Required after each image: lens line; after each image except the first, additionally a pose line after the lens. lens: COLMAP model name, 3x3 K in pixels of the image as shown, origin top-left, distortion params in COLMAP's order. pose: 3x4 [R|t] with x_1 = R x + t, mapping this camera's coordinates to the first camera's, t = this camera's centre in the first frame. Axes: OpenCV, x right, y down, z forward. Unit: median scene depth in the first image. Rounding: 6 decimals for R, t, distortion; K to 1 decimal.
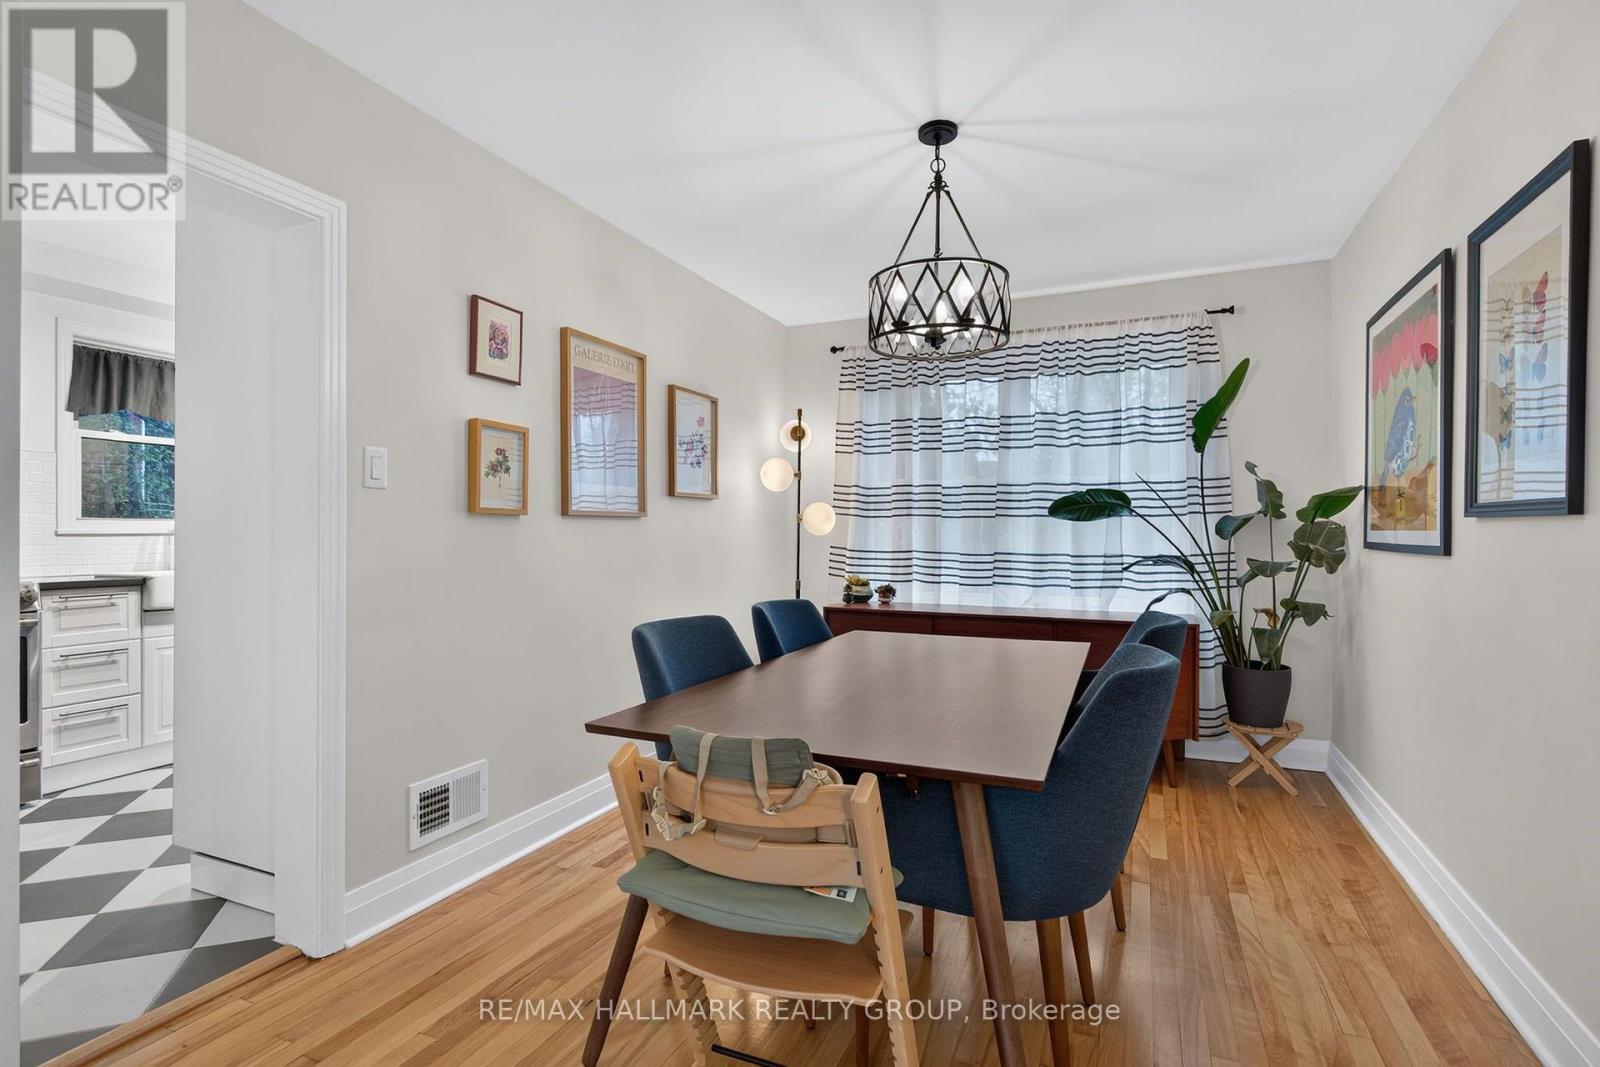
lens RADIAL K [[727.3, 0, 812.8], [0, 727.3, 531.7], [0, 0, 1]] dist [-0.000629, -0.000330]
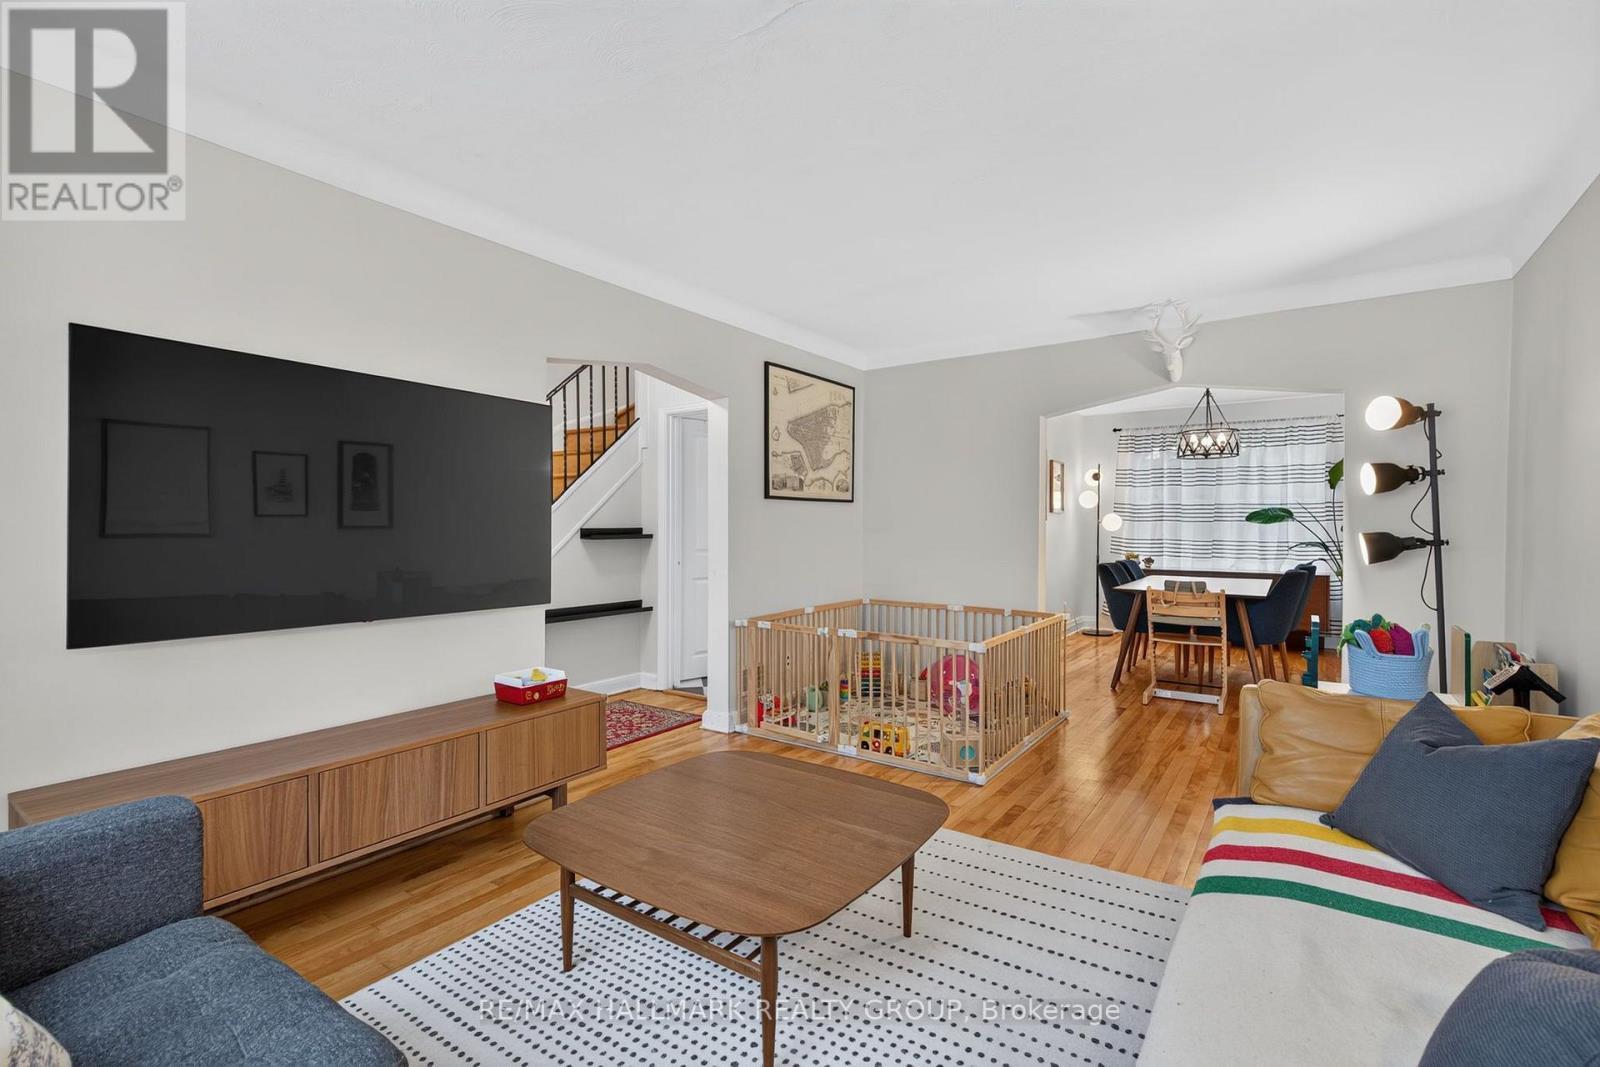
lens RADIAL K [[727.3, 0, 791.8], [0, 727.3, 520.2], [0, 0, 1]] dist [-0.000629, -0.000330]
pose [[0.981448, -0.001354, -0.191722, -0.496088], [0.001225, 0.999999, -0.000792, -0.024858], [0.191723, 0.000543, 0.981449, -1.142151]]
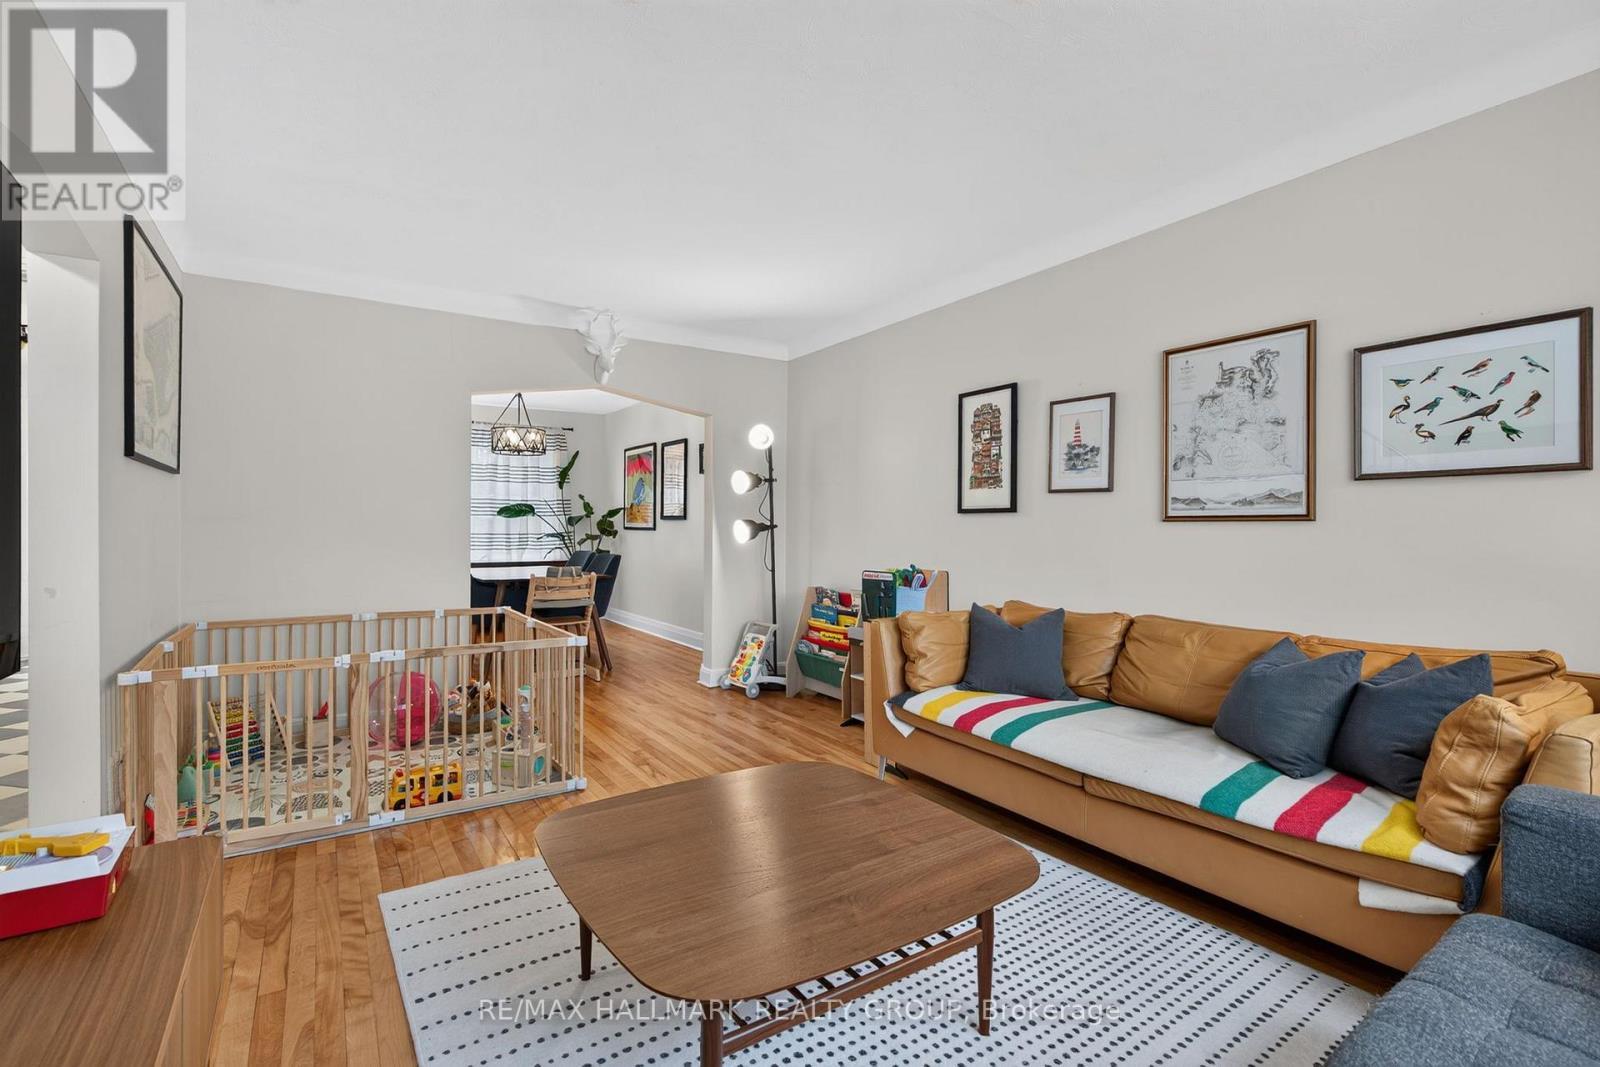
lens RADIAL K [[727.3, 0, 800.8], [0, 727.3, 529.8], [0, 0, 1]] dist [-0.000629, -0.000330]
pose [[0.534073, -0.005561, 0.845420, -1.001985], [-0.005322, 0.999936, 0.009939, -0.004923], [-0.845421, -0.009807, 0.534010, -0.874096]]
